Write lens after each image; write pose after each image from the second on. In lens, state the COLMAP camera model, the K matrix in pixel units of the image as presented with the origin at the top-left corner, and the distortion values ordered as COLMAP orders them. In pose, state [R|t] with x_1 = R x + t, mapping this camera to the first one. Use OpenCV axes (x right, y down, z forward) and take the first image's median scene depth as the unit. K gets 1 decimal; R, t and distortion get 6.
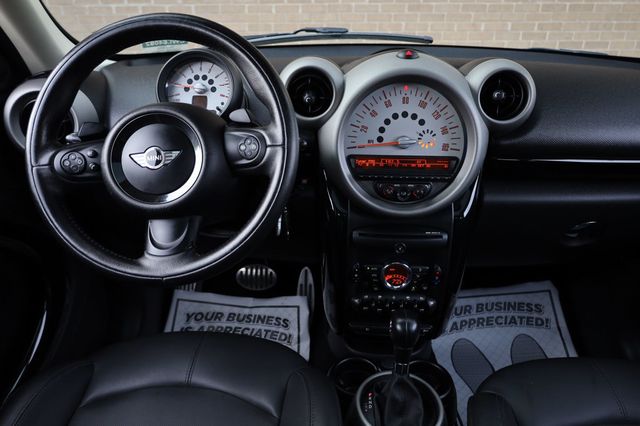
lens RADIAL K [[448.4, 0, 322.8], [0, 448.4, 215.2], [0, 0, 1]] dist [-0.005731, -0.006350]
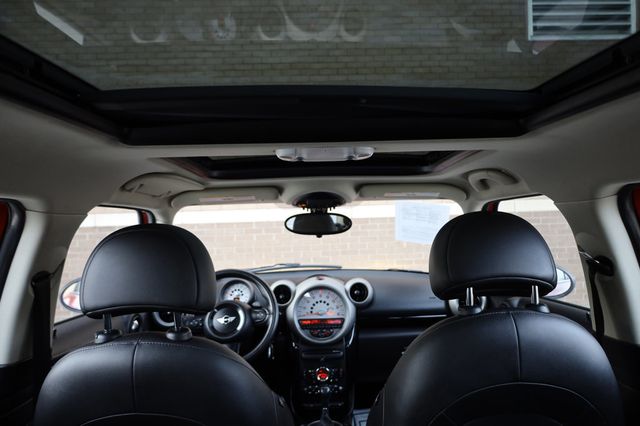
lens RADIAL K [[448.4, 0, 319.5], [0, 448.4, 206.5], [0, 0, 1]] dist [-0.005731, -0.006350]
pose [[0.997554, -0.028061, 0.064015, 0.031071], [0.053461, 0.896311, -0.440192, 0.386078], [-0.045025, 0.442538, 0.895619, -1.418607]]
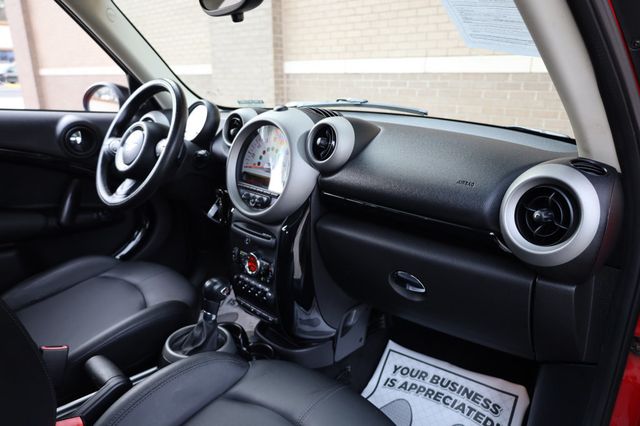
lens RADIAL K [[448.4, 0, 322.1], [0, 448.4, 213.8], [0, 0, 1]] dist [-0.005731, -0.006350]
pose [[0.746534, 0.202718, -0.633713, 1.210198], [-0.312201, 0.947818, -0.064585, 0.012687], [0.587552, 0.246061, 0.770867, 0.047633]]
